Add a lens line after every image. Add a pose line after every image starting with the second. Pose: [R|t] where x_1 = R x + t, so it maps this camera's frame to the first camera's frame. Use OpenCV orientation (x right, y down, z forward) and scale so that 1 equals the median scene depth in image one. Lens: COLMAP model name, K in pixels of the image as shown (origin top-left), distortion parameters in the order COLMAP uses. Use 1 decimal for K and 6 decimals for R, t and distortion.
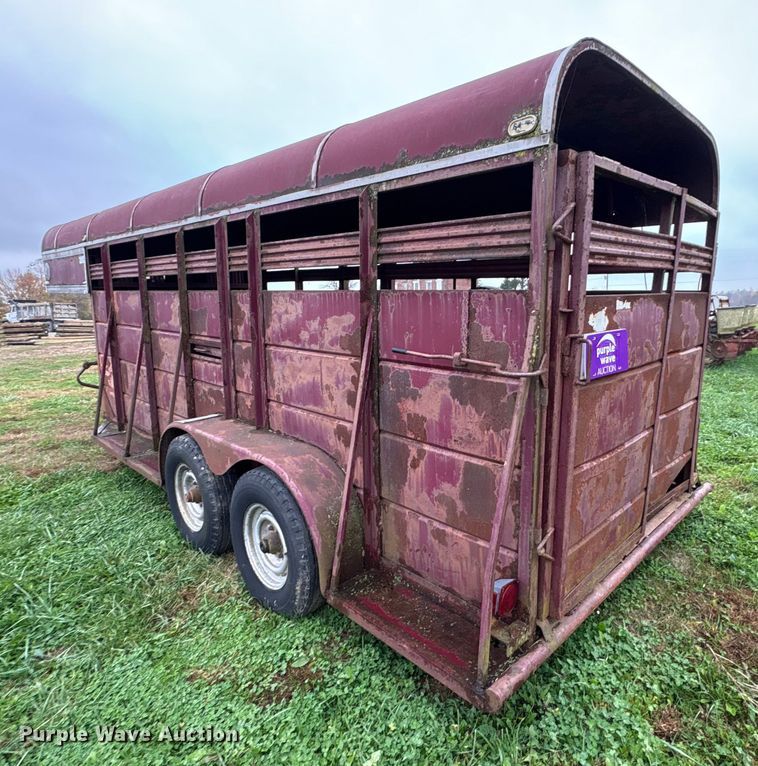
lens RADIAL K [[505.4, 0, 421.8], [0, 505.4, 373.7], [0, 0, 1]] dist [0.003427, 0.001018]
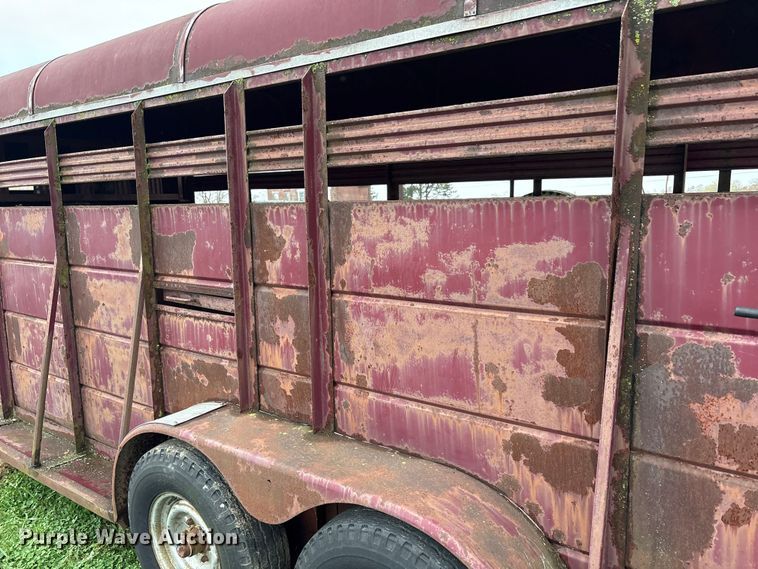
lens RADIAL K [[568.6, 0, 379.0], [0, 568.6, 284.5], [0, 0, 1]] dist [0.069850, -0.085561]
pose [[0.991967, -0.037940, 0.120675, -0.306725], [0.039813, 0.999121, -0.013144, -0.050552], [-0.120070, 0.017843, 0.992605, 0.296148]]
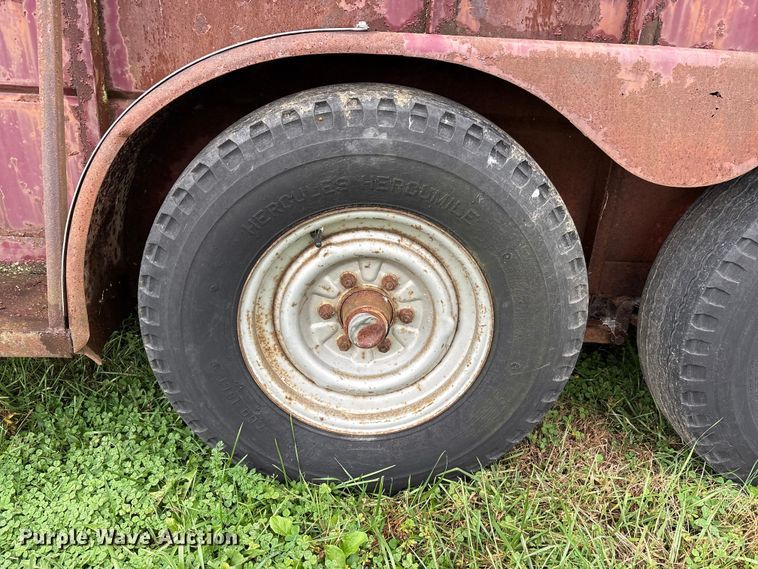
lens RADIAL K [[568.6, 0, 379.0], [0, 568.6, 284.5], [0, 0, 1]] dist [0.069850, -0.085561]
pose [[0.703175, -0.226592, 0.673944, -0.676033], [0.056675, 0.962706, 0.264546, 0.141461], [-0.708754, -0.147827, 0.689793, 0.797527]]
